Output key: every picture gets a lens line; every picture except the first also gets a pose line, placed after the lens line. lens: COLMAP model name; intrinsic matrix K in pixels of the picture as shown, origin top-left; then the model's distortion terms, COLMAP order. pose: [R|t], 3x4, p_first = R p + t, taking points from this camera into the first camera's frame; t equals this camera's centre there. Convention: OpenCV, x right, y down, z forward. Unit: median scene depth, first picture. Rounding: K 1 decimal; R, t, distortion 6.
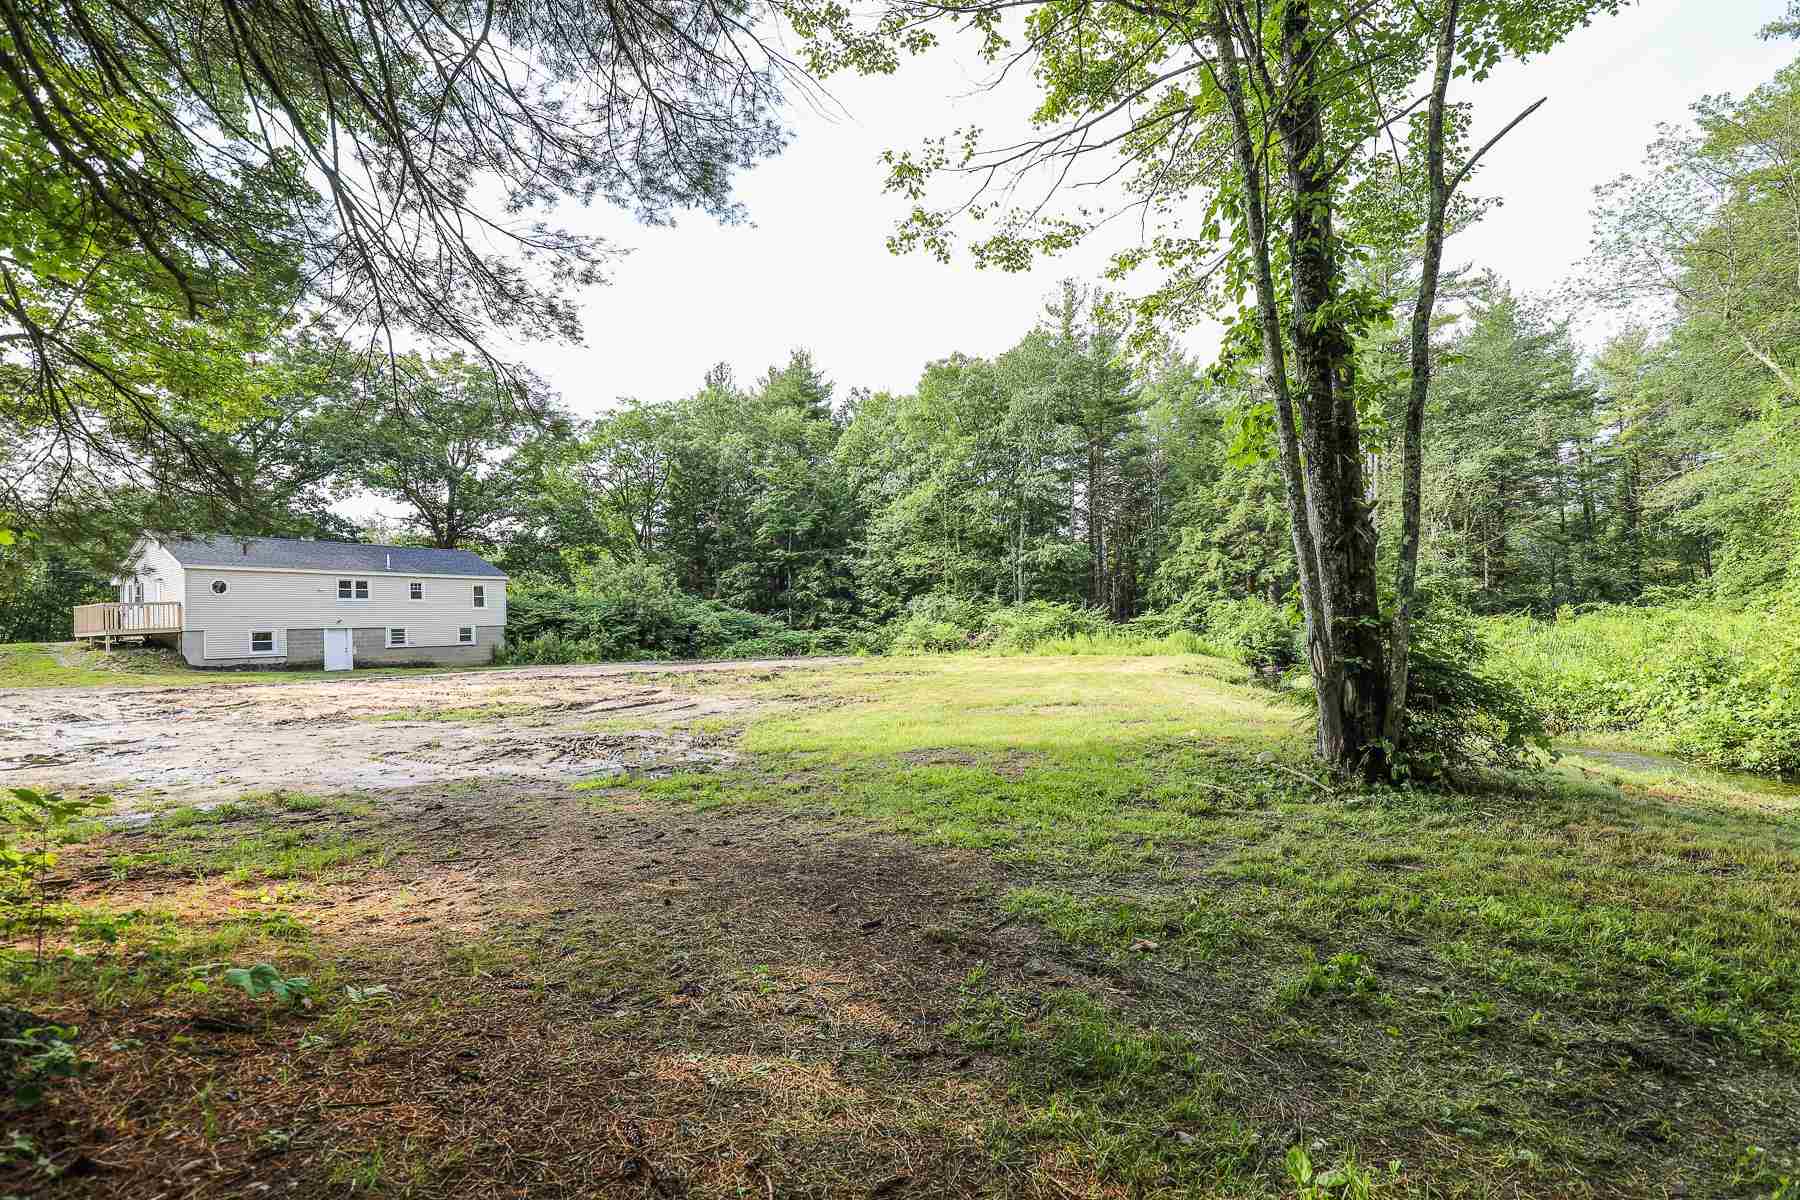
lens RADIAL K [[816.2, 0, 915.2], [0, 816.2, 608.4], [0, 0, 1]] dist [-0.033402, 0.006549]
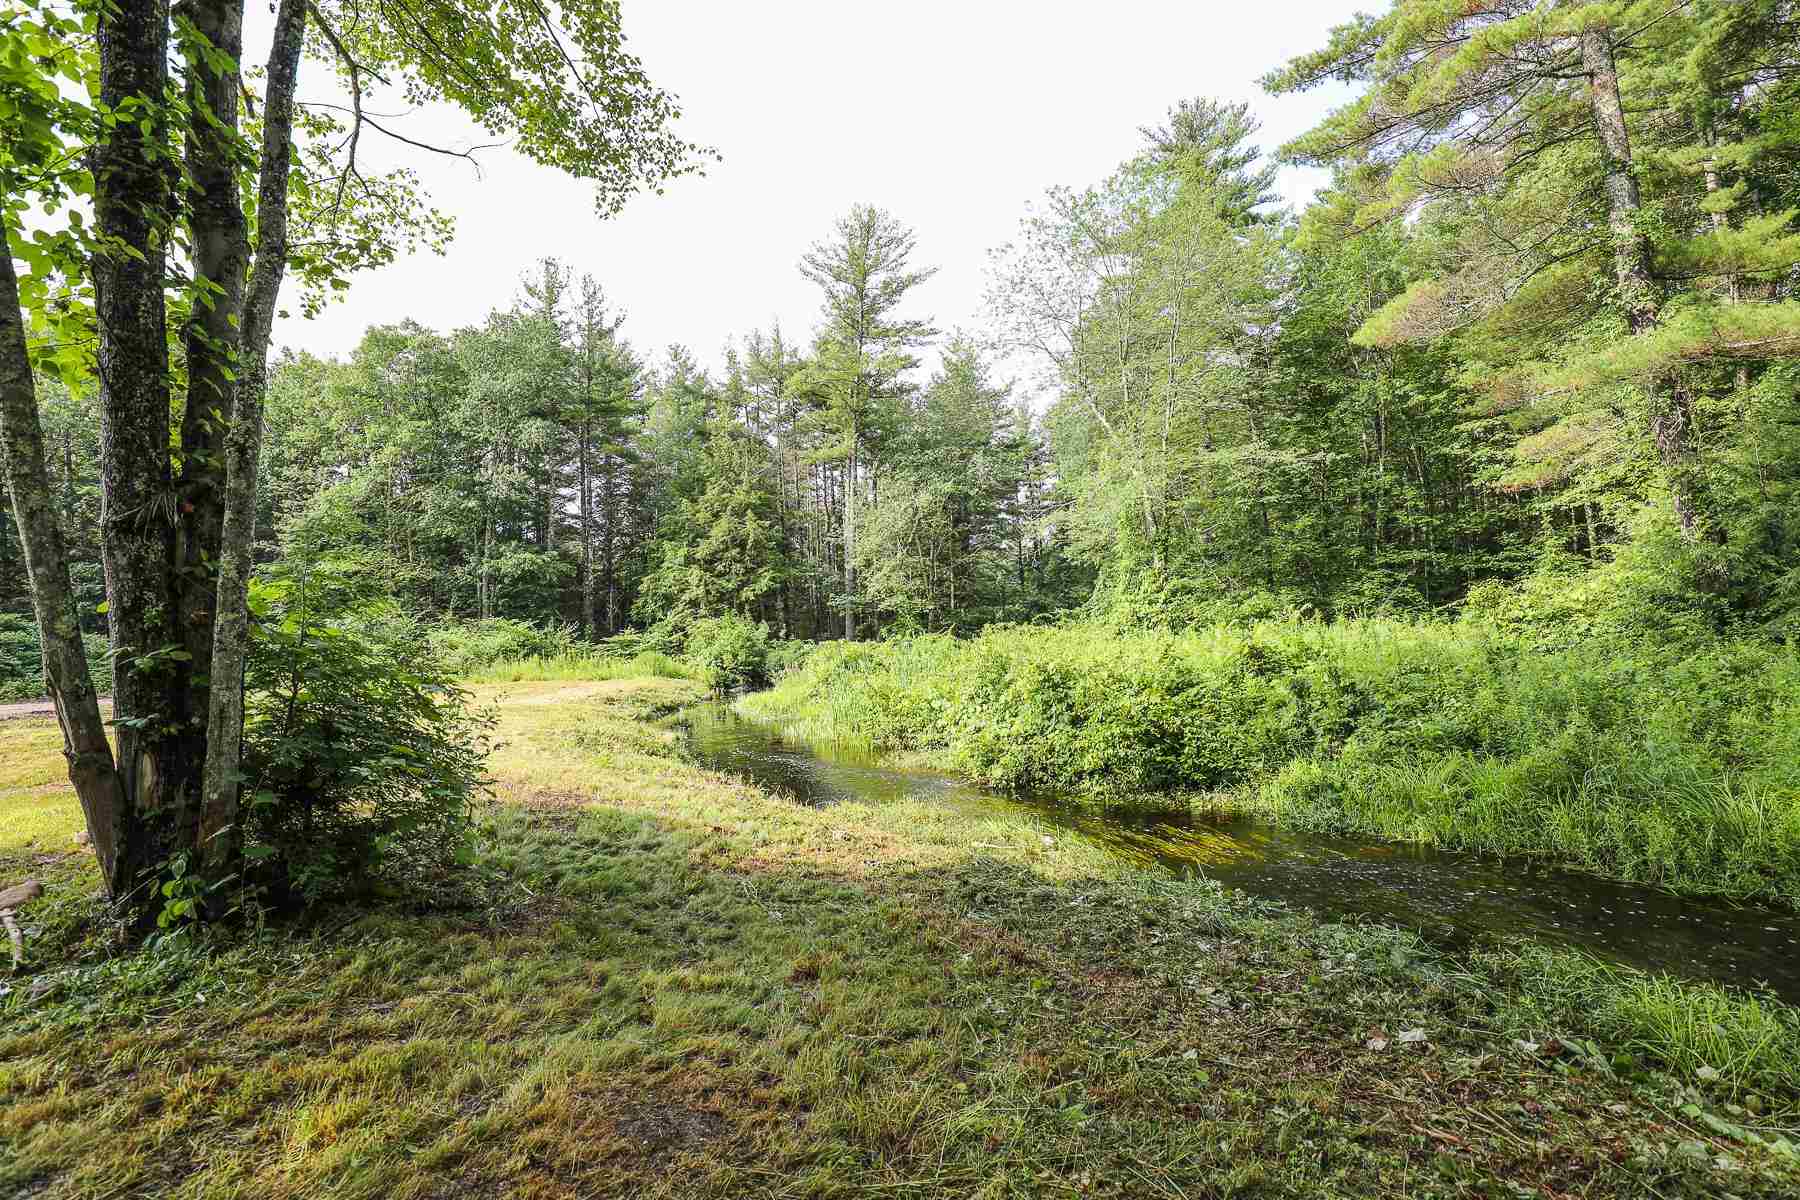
lens RADIAL K [[823.4, 0, 907.3], [0, 823.4, 611.0], [0, 0, 1]] dist [-0.029354, 0.004782]
pose [[0.877224, 0.012003, 0.479931, 0.118775], [-0.002743, 0.999796, -0.019991, -0.000569], [-0.480073, 0.016220, 0.877079, 0.032072]]
